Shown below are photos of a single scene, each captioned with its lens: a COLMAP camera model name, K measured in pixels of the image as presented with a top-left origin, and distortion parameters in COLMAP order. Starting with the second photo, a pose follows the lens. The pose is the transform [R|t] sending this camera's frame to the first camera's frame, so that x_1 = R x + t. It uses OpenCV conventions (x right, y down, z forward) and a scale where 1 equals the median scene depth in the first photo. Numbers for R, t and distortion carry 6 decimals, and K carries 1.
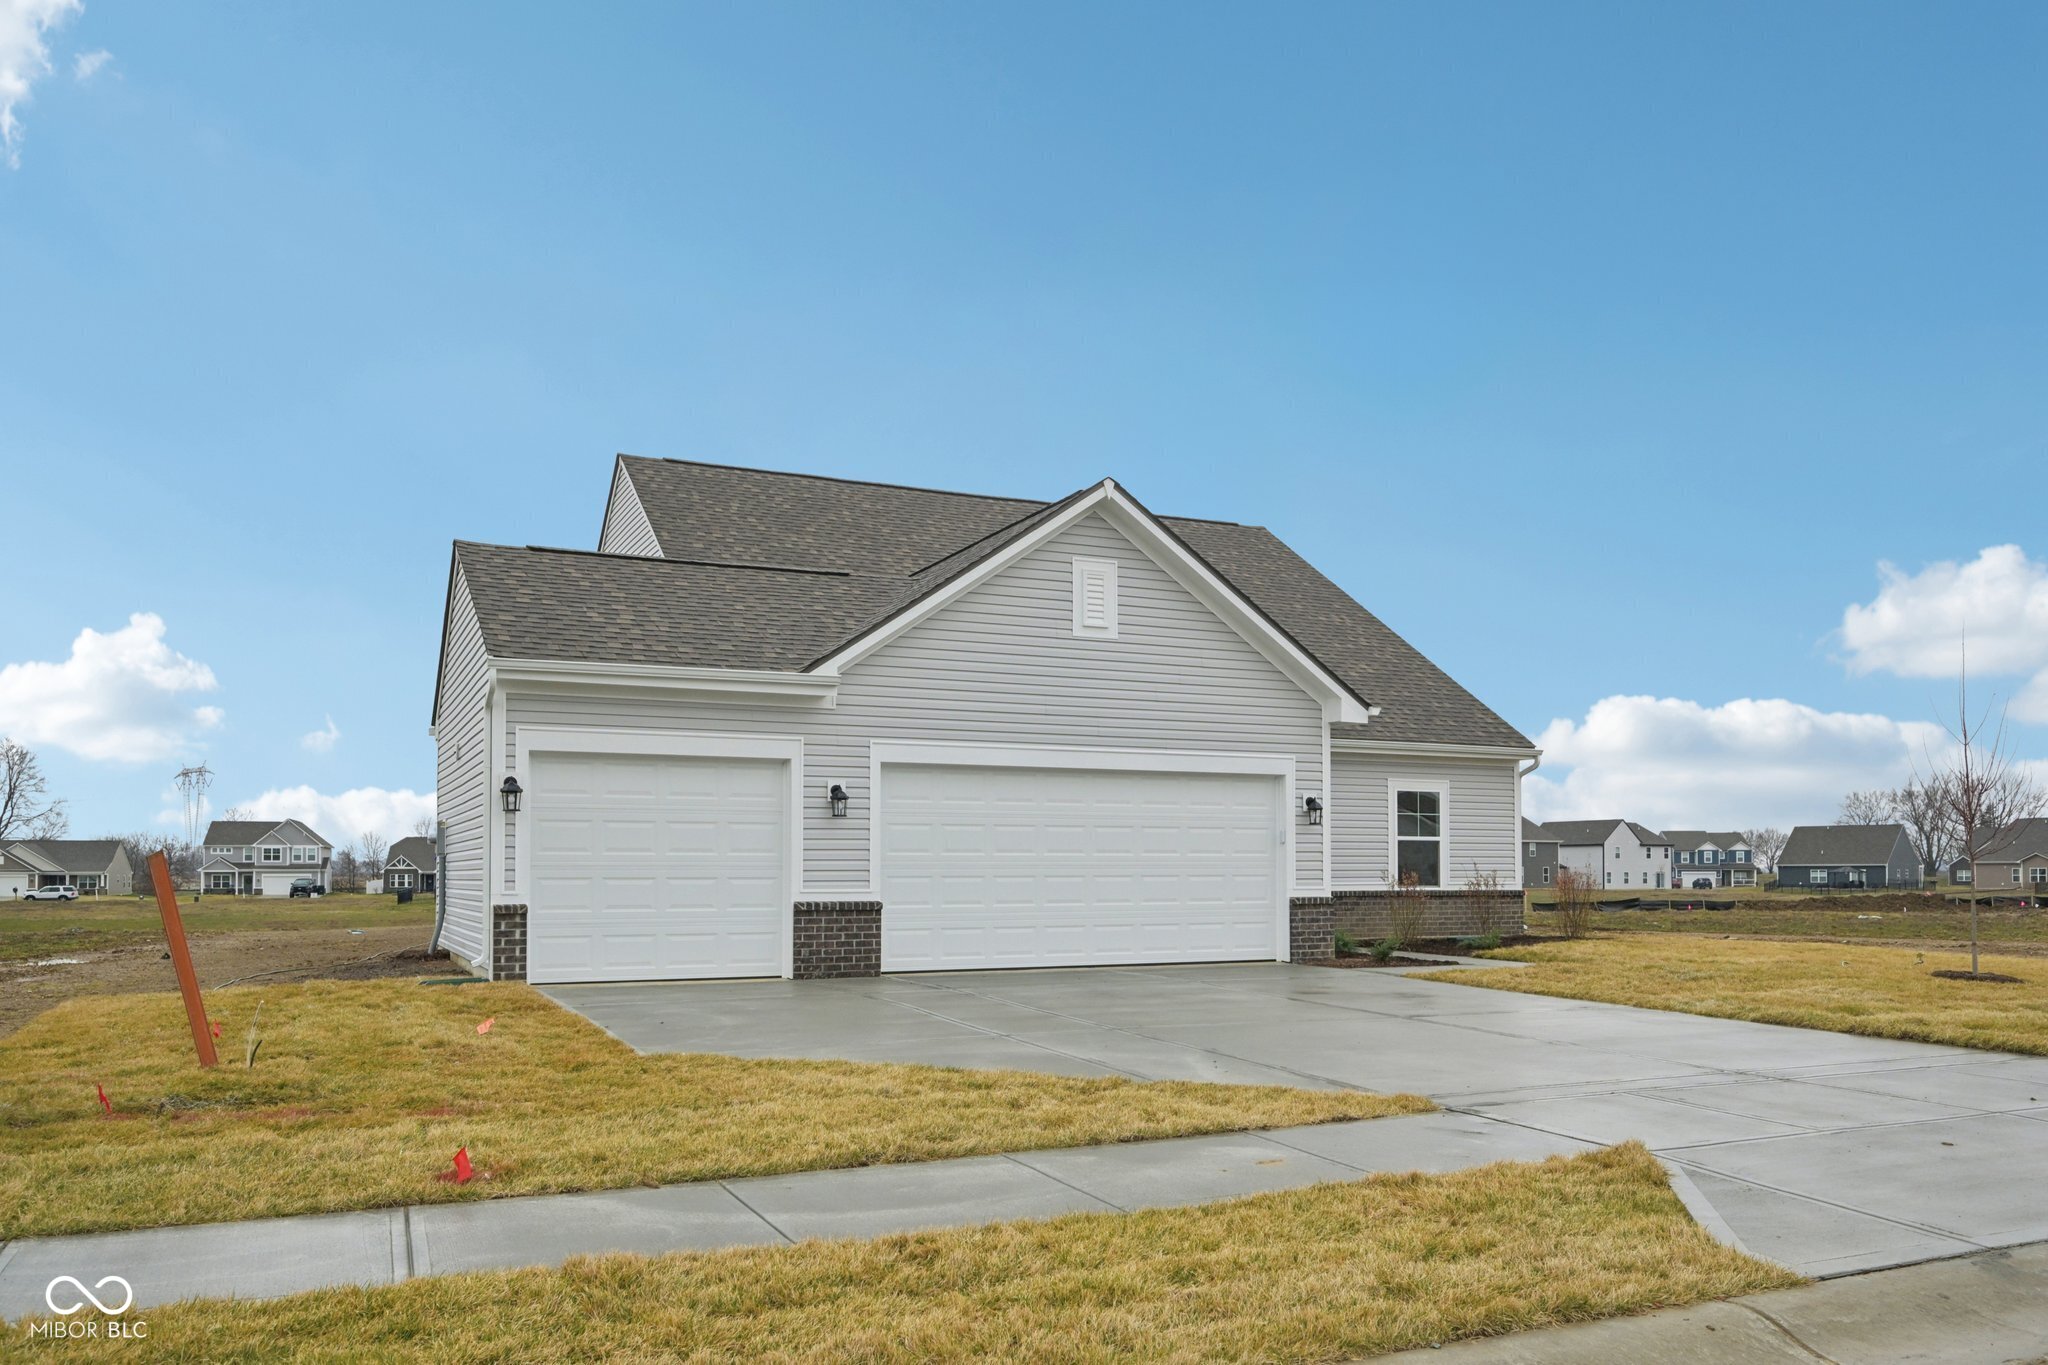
lens RADIAL K [[1516.2, 0, 1026.2], [0, 1516.2, 775.8], [0, 0, 1]] dist [-0.044498, -0.000577]
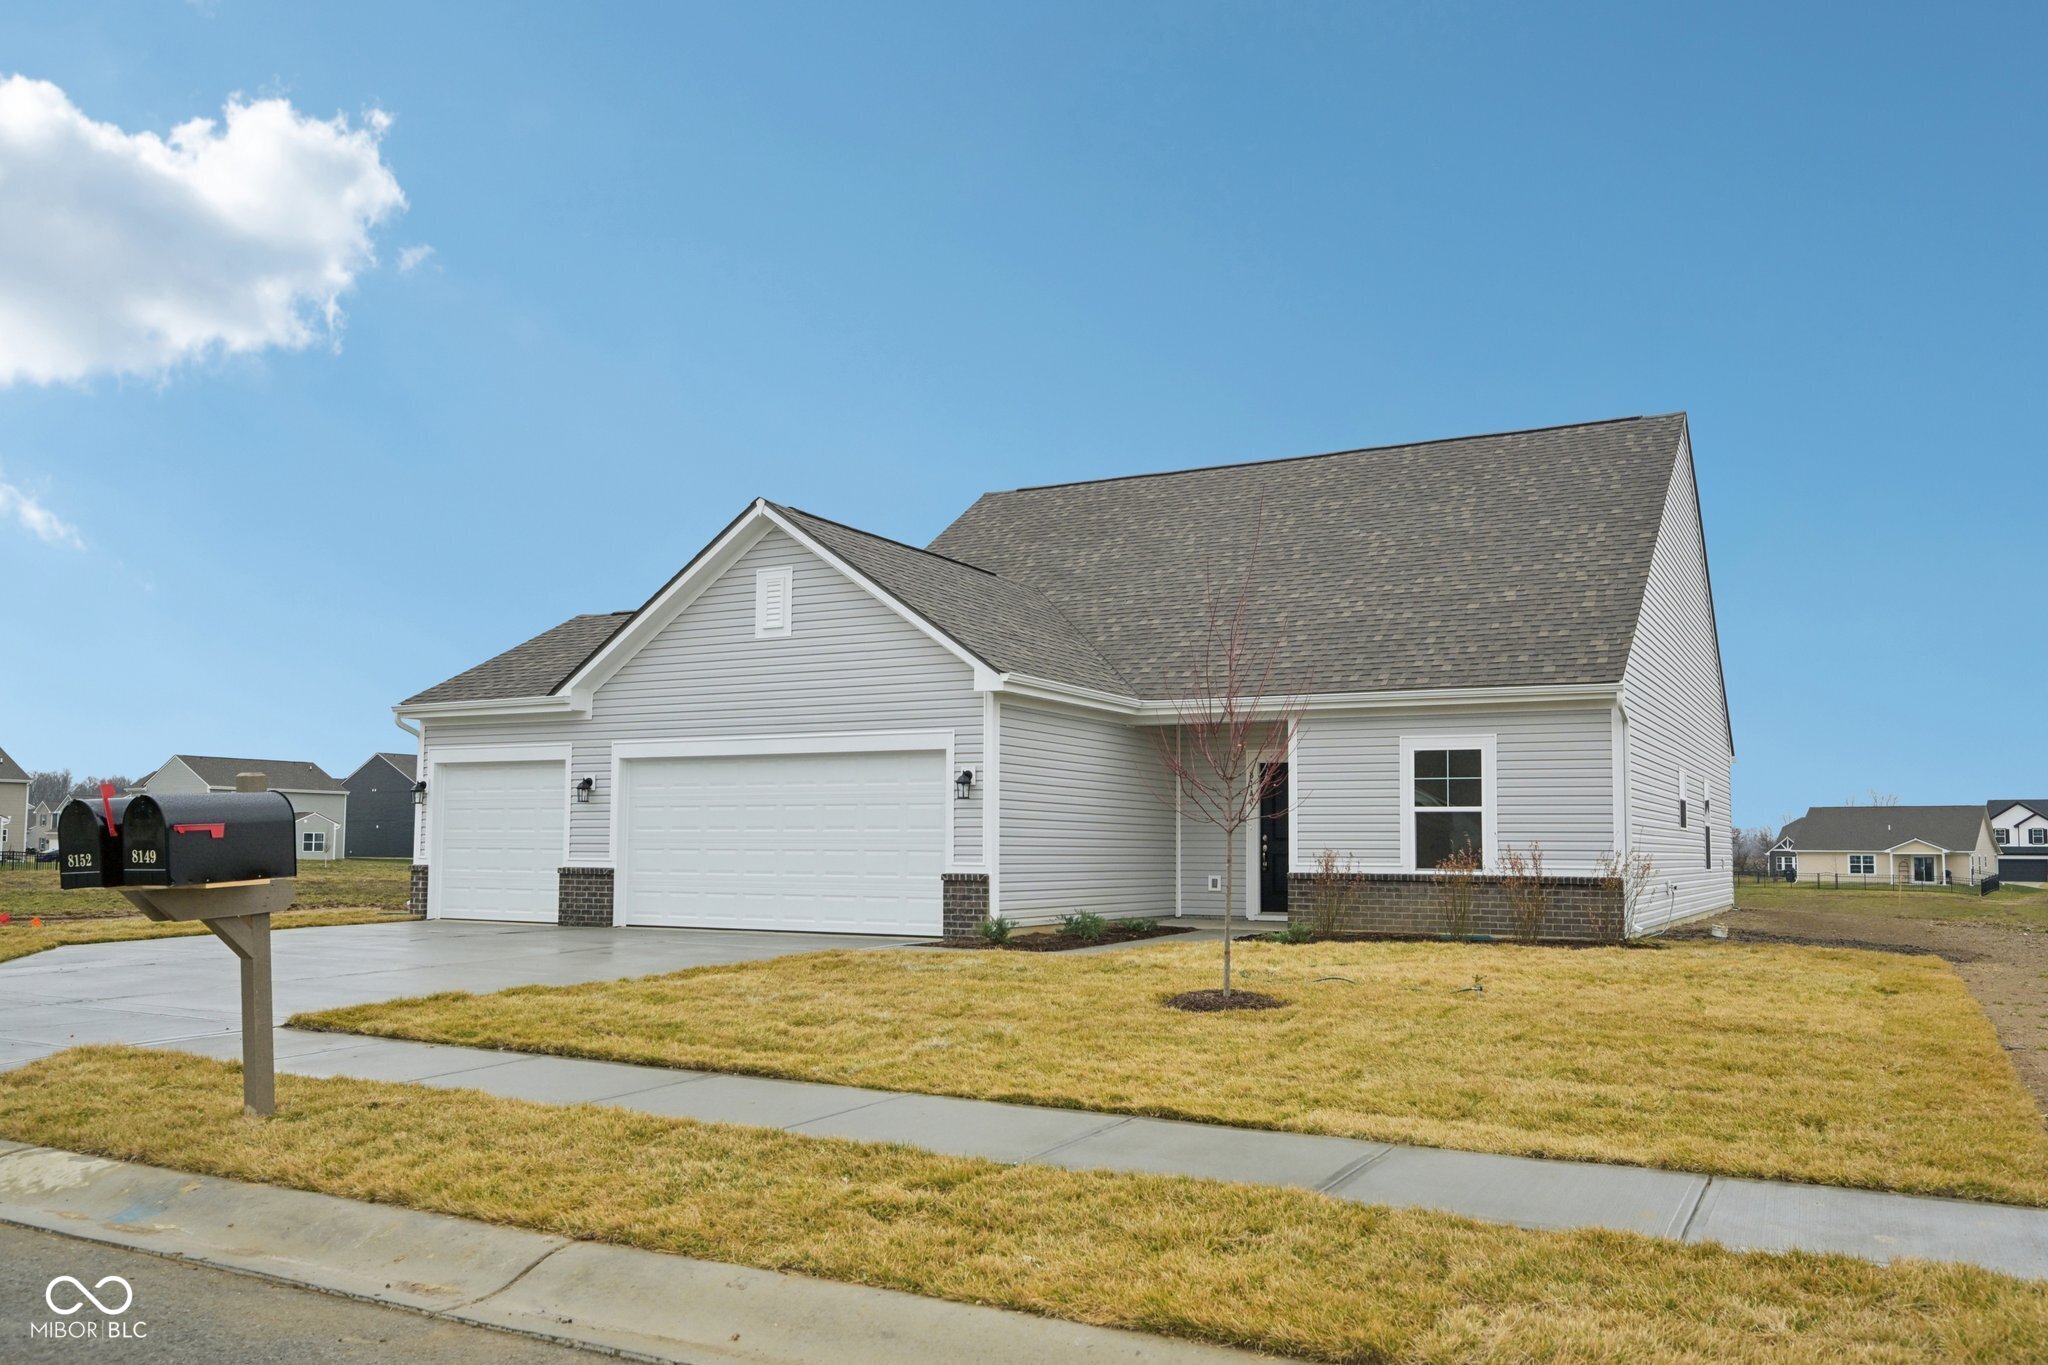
lens RADIAL K [[1531.2, 0, 1024.0], [0, 1531.2, 682.5], [0, 0, 1]] dist [0.000785, 0.000892]
pose [[0.591847, -0.081069, -0.801963, 1.010660], [0.042900, 0.996687, -0.069093, 0.027520], [0.804908, 0.006488, 0.593364, 0.447100]]
